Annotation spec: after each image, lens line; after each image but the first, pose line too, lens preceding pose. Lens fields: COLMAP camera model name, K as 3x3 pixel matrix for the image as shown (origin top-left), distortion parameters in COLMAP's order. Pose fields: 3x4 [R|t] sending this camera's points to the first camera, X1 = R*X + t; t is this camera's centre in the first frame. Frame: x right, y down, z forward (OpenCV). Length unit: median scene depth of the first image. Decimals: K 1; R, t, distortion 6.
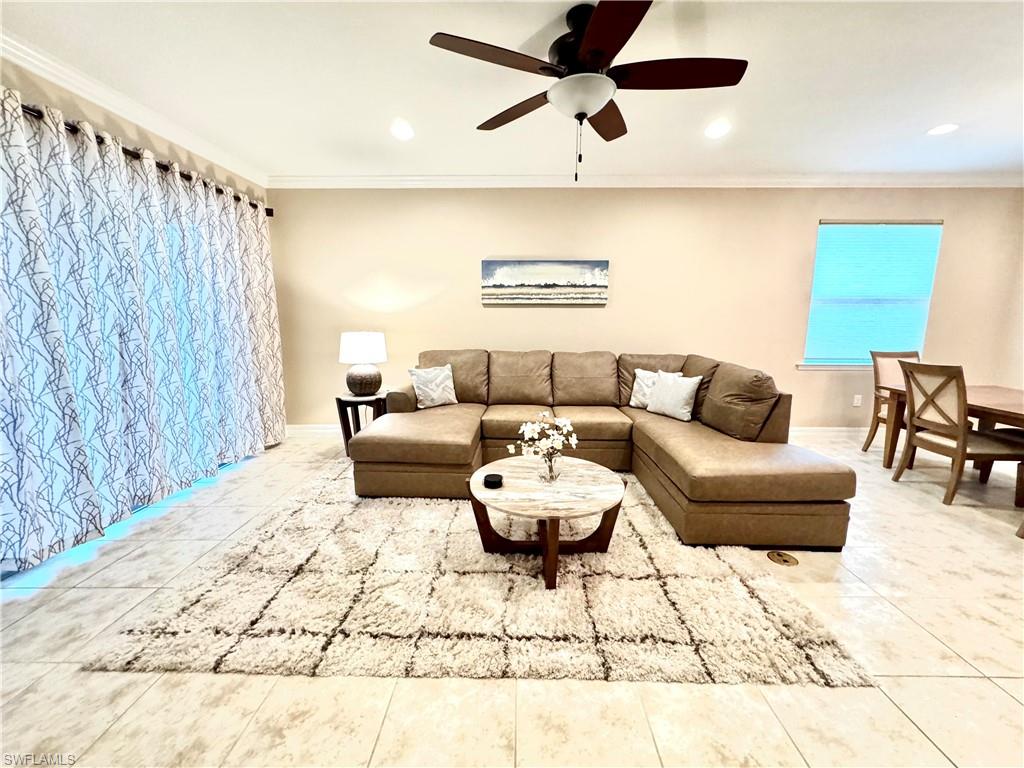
lens RADIAL K [[408.0, 0, 514.3], [0, 408.0, 381.7], [0, 0, 1]] dist [-0.001633, 0.000528]
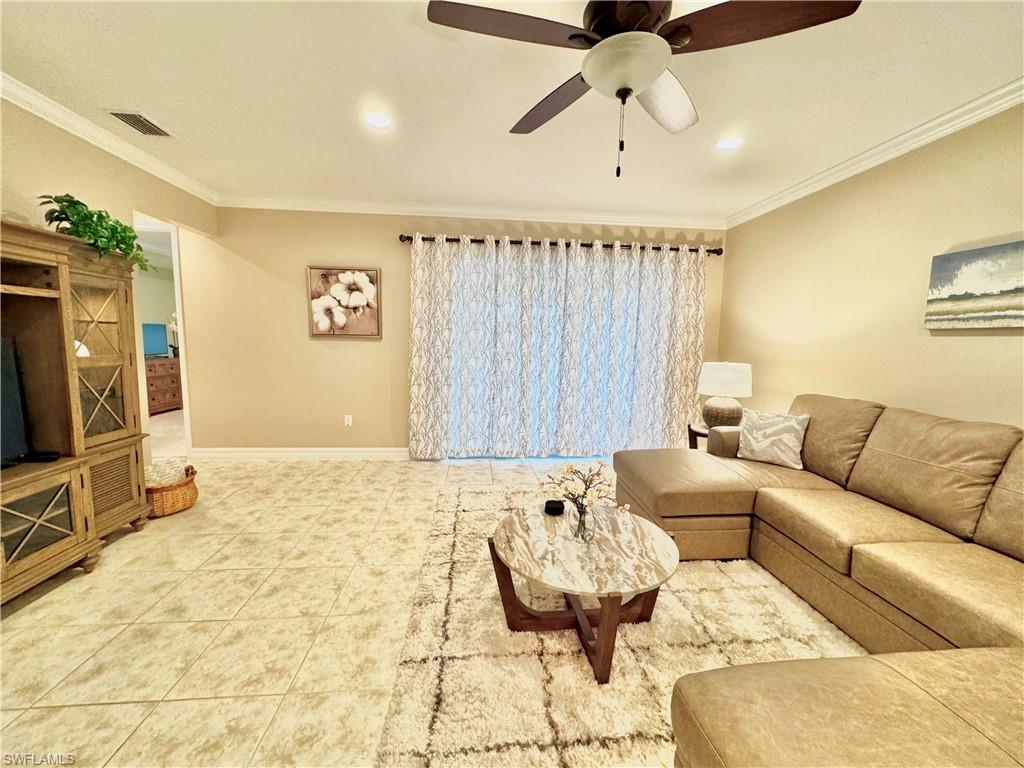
lens RADIAL K [[408.0, 0, 514.5], [0, 408.0, 385.0], [0, 0, 1]] dist [-0.001633, 0.000528]
pose [[0.110916, 0.112346, -0.987459, 0.498107], [-0.175430, 0.980201, 0.091815, -0.070926], [0.978224, 0.163047, 0.128429, 0.403117]]
